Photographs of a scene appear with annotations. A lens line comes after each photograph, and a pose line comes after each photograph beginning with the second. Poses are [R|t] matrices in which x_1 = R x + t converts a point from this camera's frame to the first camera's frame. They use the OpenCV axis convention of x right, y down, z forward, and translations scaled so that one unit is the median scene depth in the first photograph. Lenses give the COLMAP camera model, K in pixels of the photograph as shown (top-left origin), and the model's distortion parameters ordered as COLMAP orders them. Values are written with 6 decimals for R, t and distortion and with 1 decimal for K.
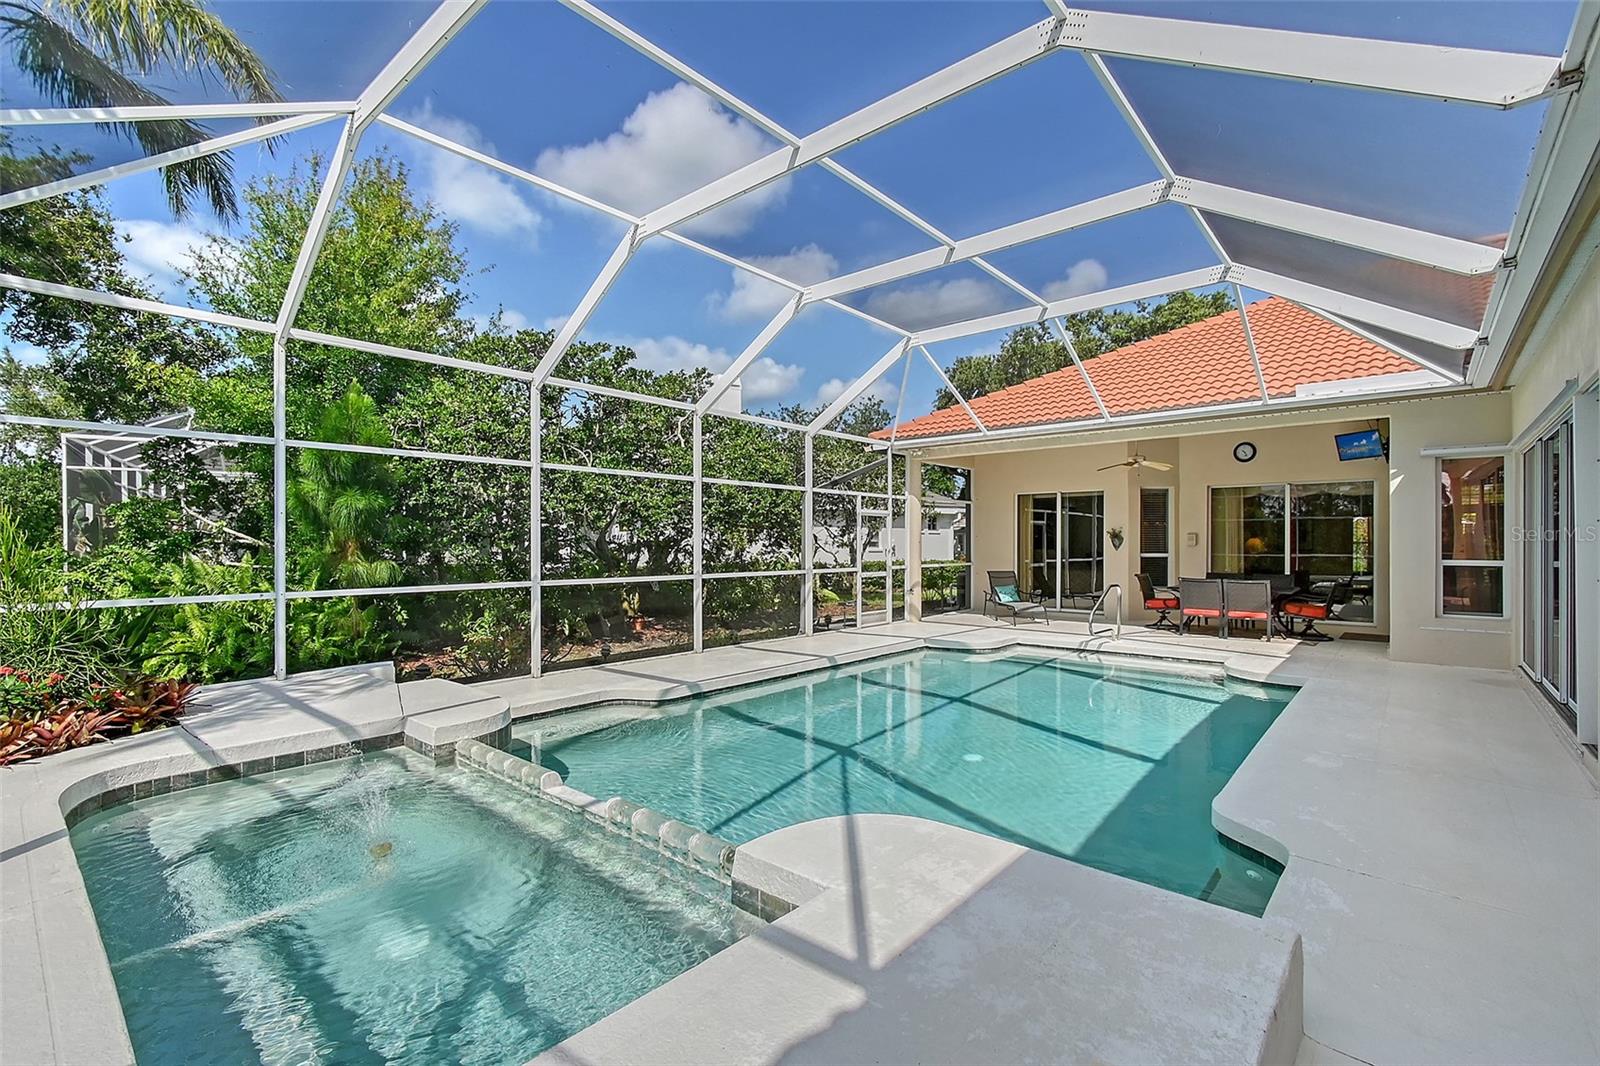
lens RADIAL K [[699.6, 0, 800.0], [0, 699.6, 533.0], [0, 0, 1]] dist [0.000029, -0.000115]
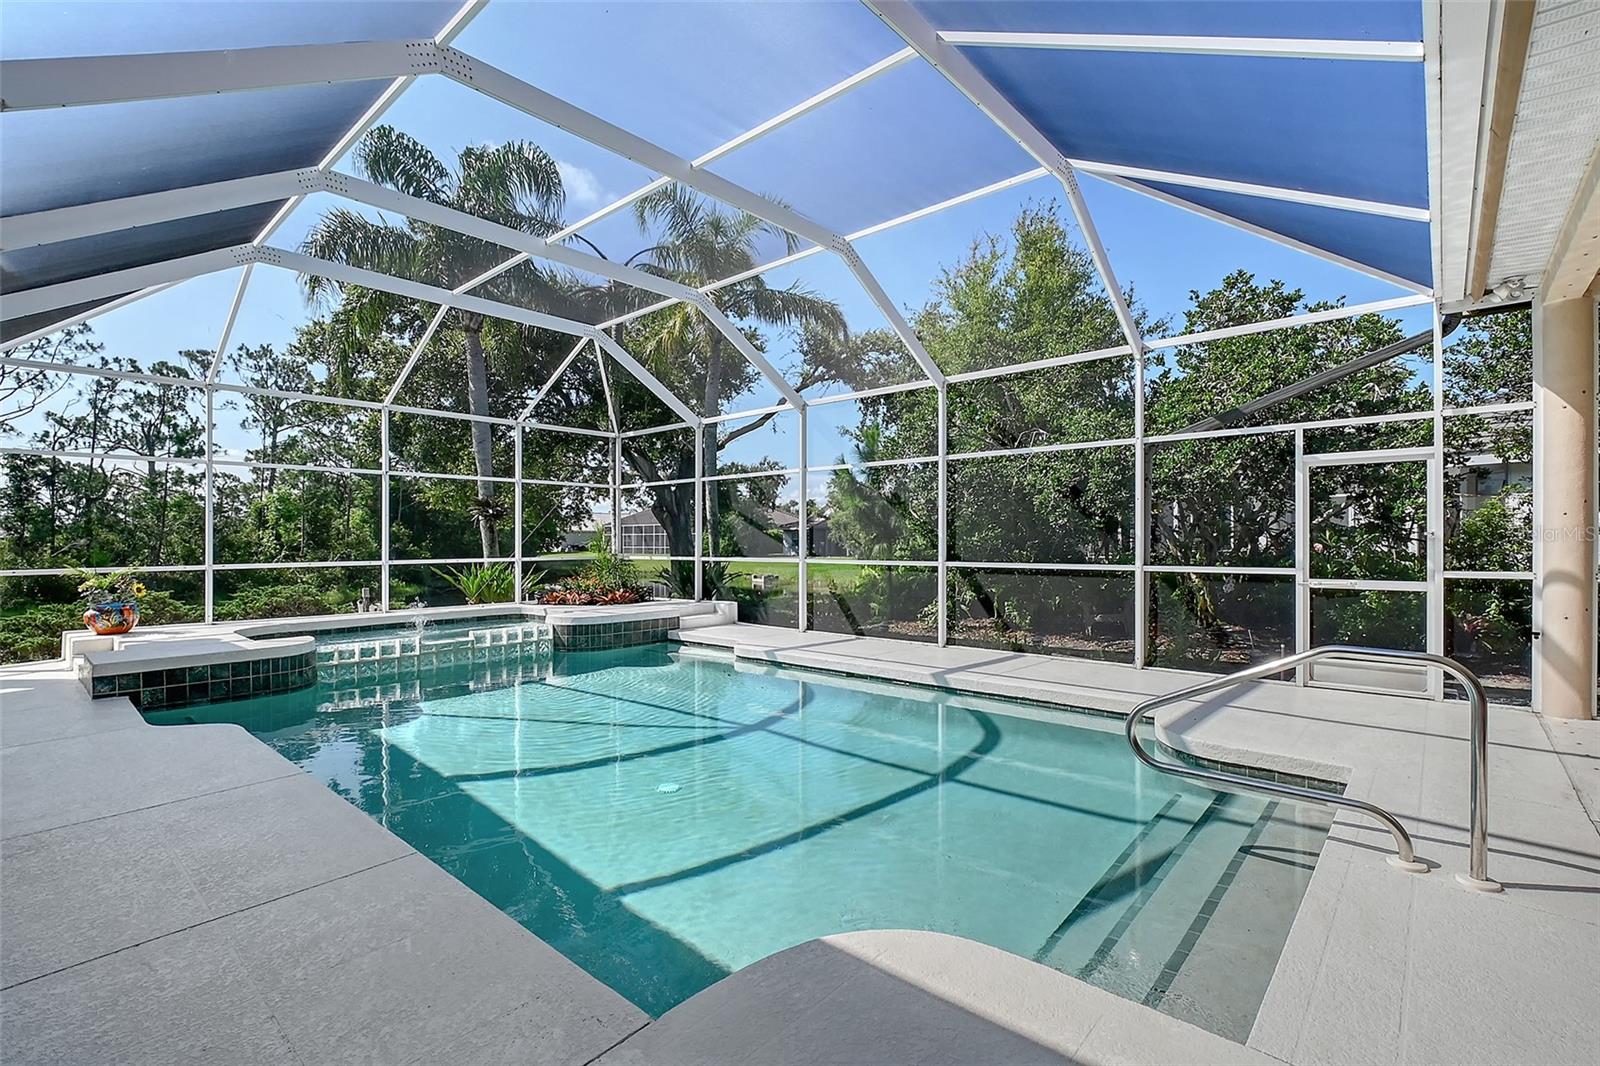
lens RADIAL K [[719.2, 0, 824.3], [0, 719.2, 541.8], [0, 0, 1]] dist [-0.002907, -0.003842]
pose [[0.000979, 0.000972, -0.999999, 0.670315], [0.018794, 0.999823, 0.000990, 0.024159], [0.999823, -0.018795, 0.000961, 0.720328]]
